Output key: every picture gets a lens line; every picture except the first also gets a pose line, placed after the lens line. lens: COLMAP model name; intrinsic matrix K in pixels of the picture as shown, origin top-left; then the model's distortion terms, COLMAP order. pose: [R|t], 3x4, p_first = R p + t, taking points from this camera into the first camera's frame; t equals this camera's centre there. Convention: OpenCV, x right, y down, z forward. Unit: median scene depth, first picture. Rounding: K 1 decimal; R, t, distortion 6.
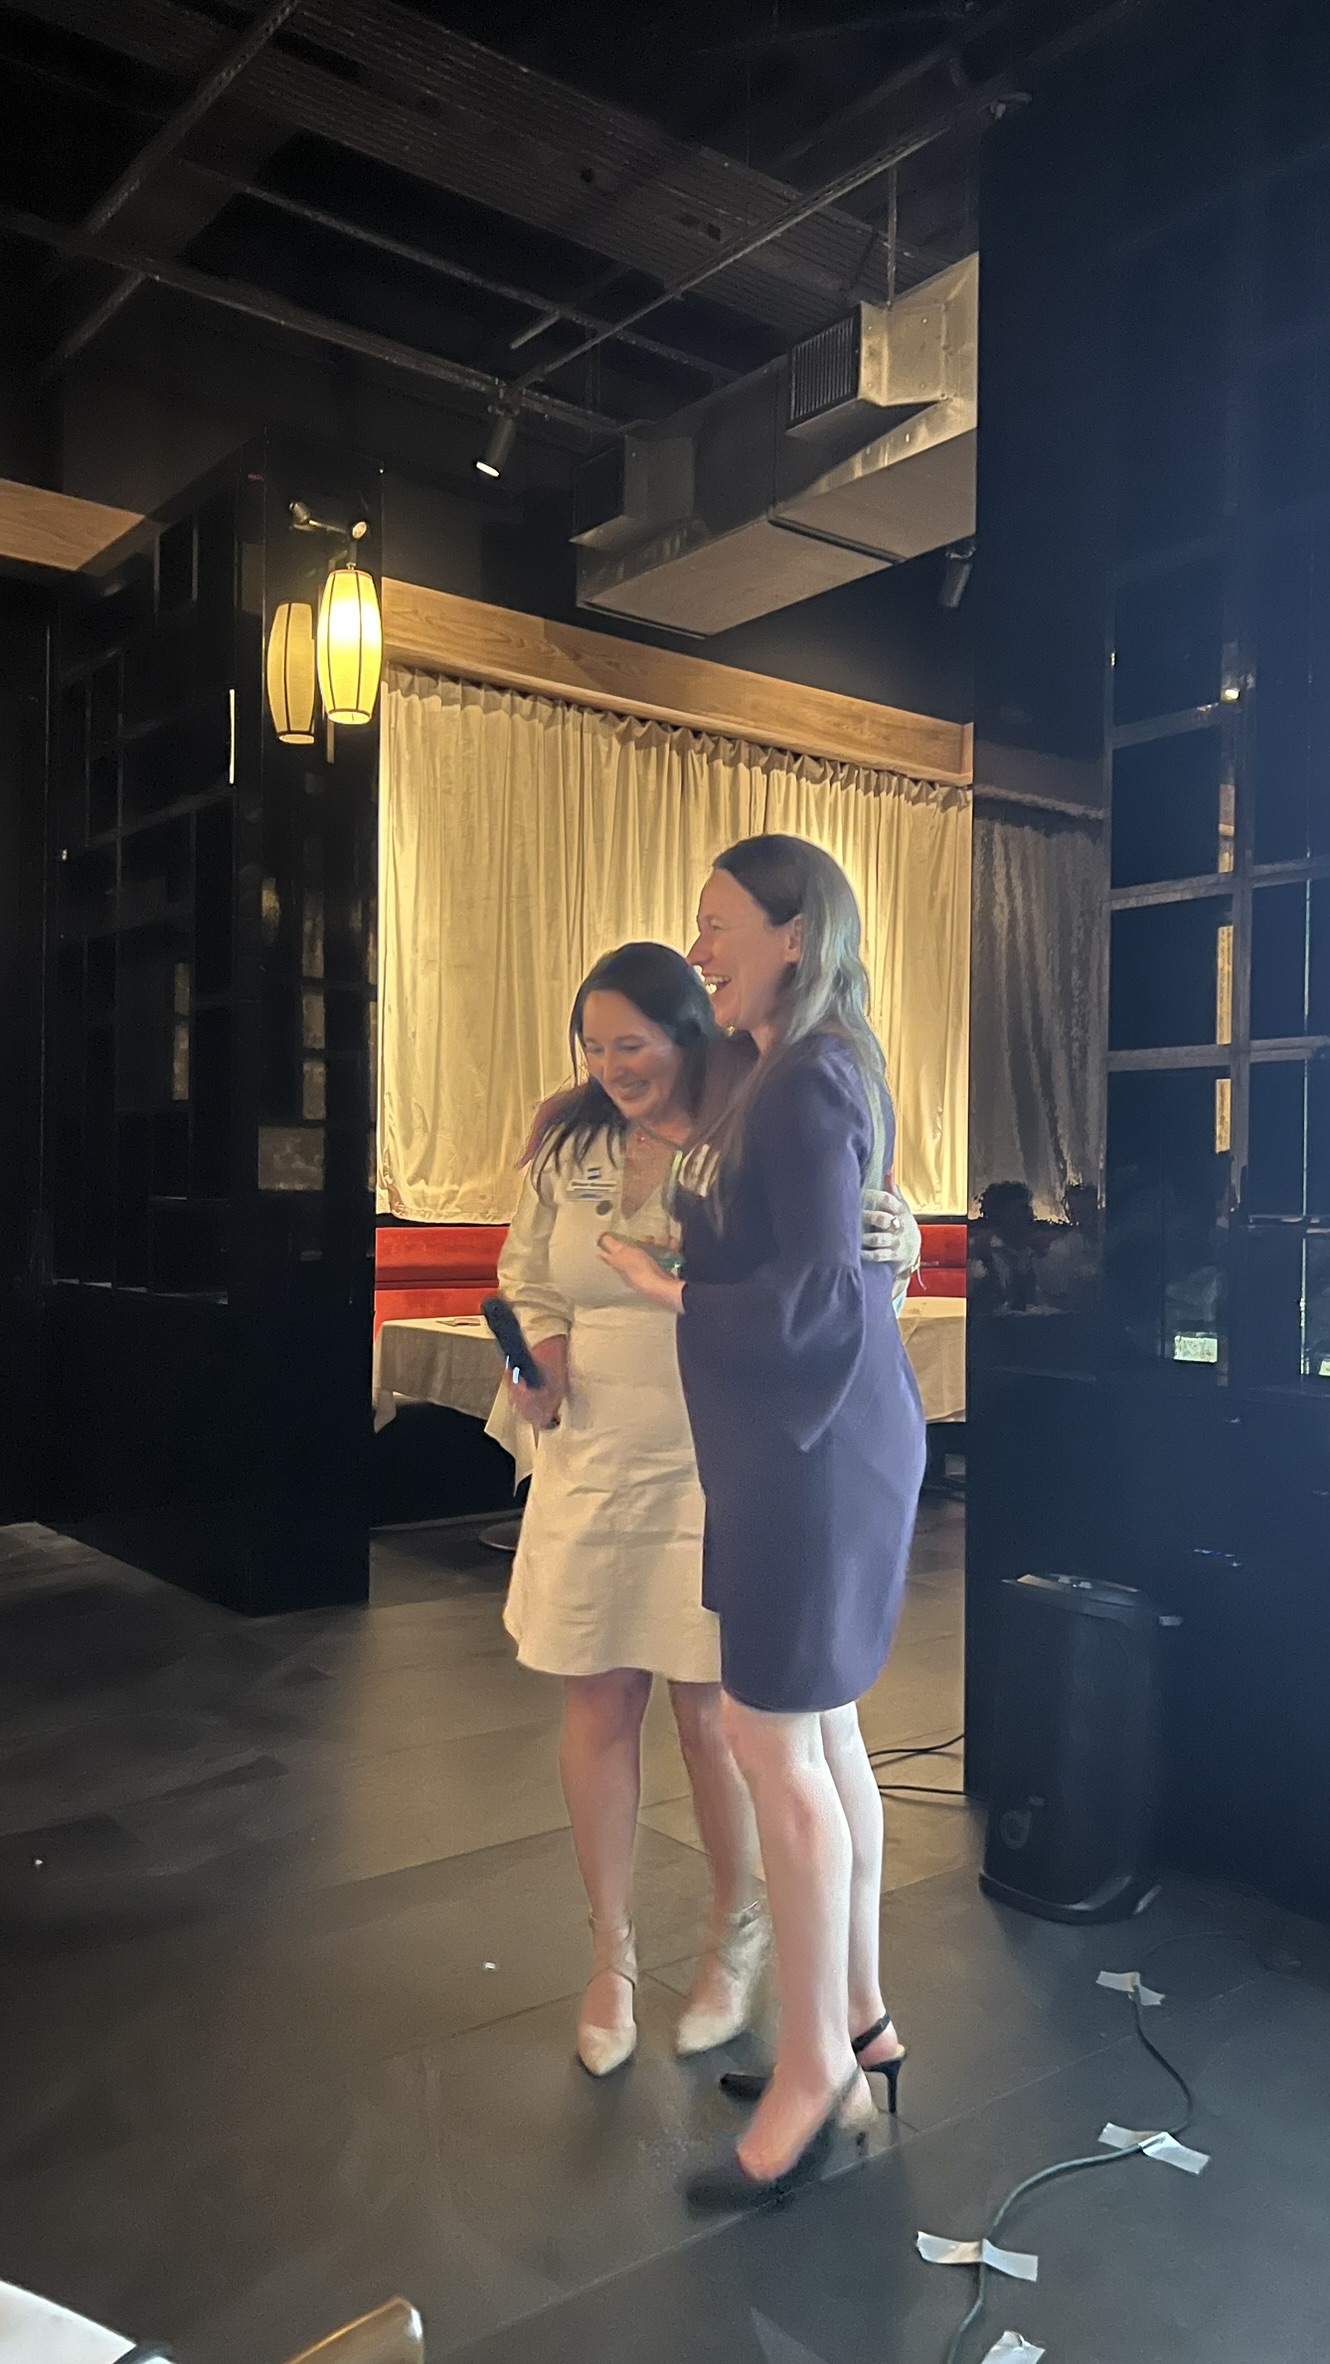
lens RADIAL K [[1770.7, 0, 703.6], [0, 1770.7, 1193.3], [0, 0, 1]] dist [0.048838, -0.049142]
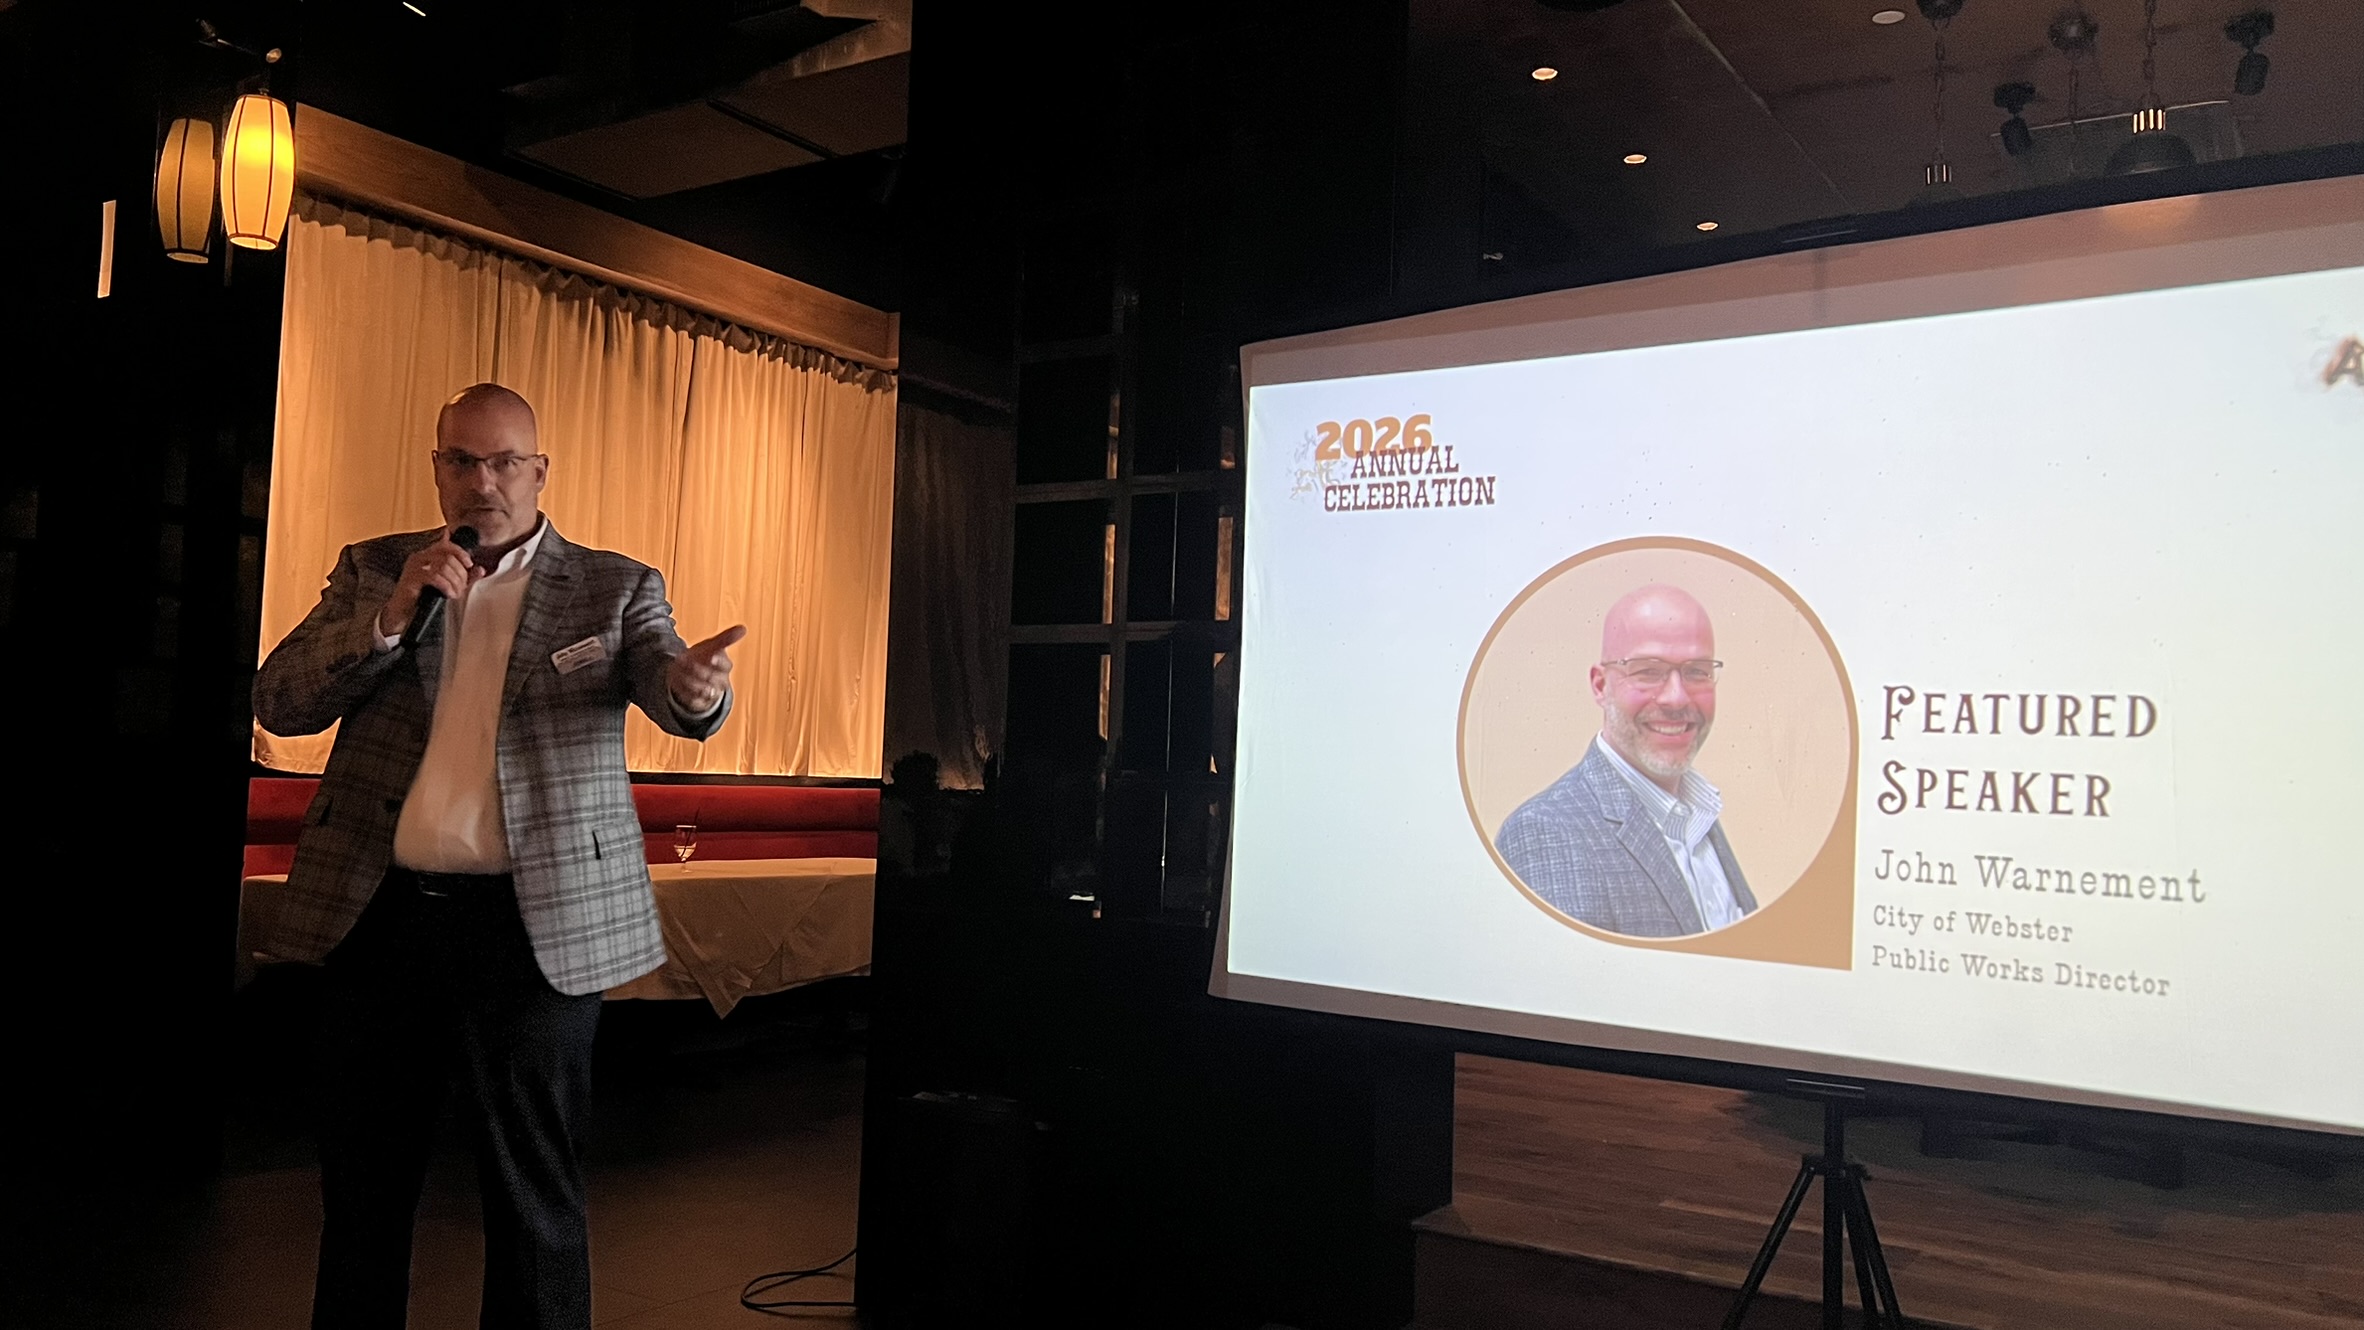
lens RADIAL K [[1770.7, 0, 1192.7], [0, 1770.7, 669.2], [0, 0, 1]] dist [0.048838, -0.049142]
pose [[0.947814, 0.043635, 0.315823, -0.007946], [-0.026084, 0.997882, -0.059589, 0.005486], [-0.317754, 0.048242, 0.946945, -0.047952]]
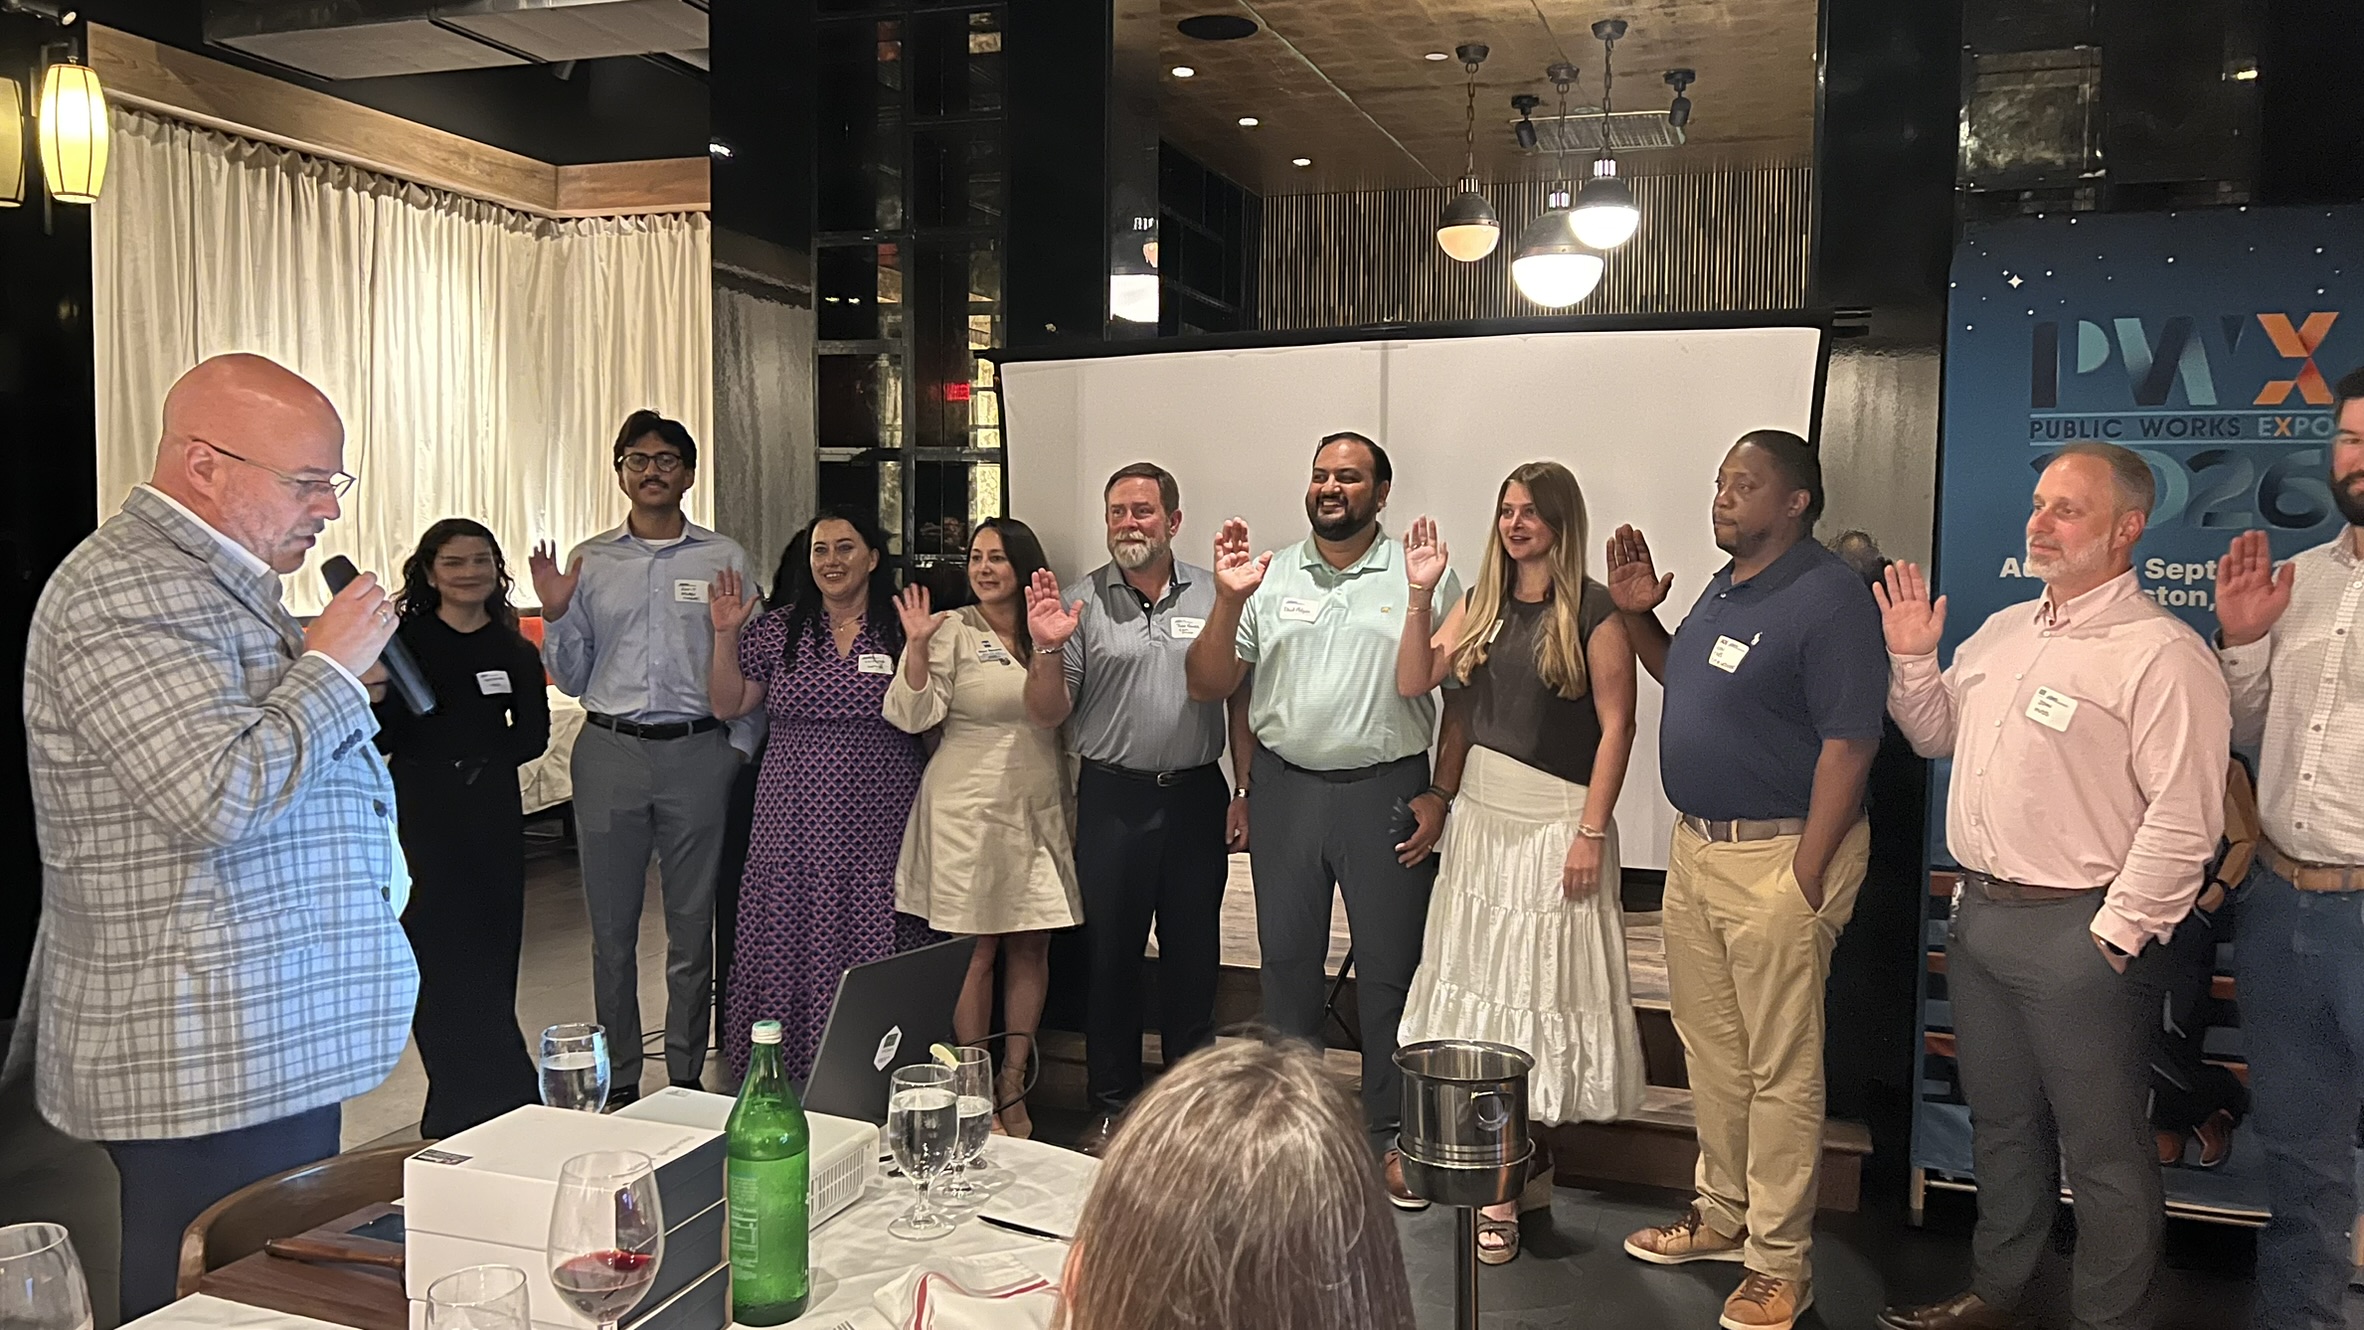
lens RADIAL K [[1770.7, 0, 1207.1], [0, 1770.7, 647.9], [0, 0, 1]] dist [0.048838, -0.049142]
pose [[0.846090, -0.029781, 0.532207, -0.134598], [-0.005723, 0.997873, 0.064937, -0.044247], [-0.533009, -0.057988, 0.844120, -0.209926]]
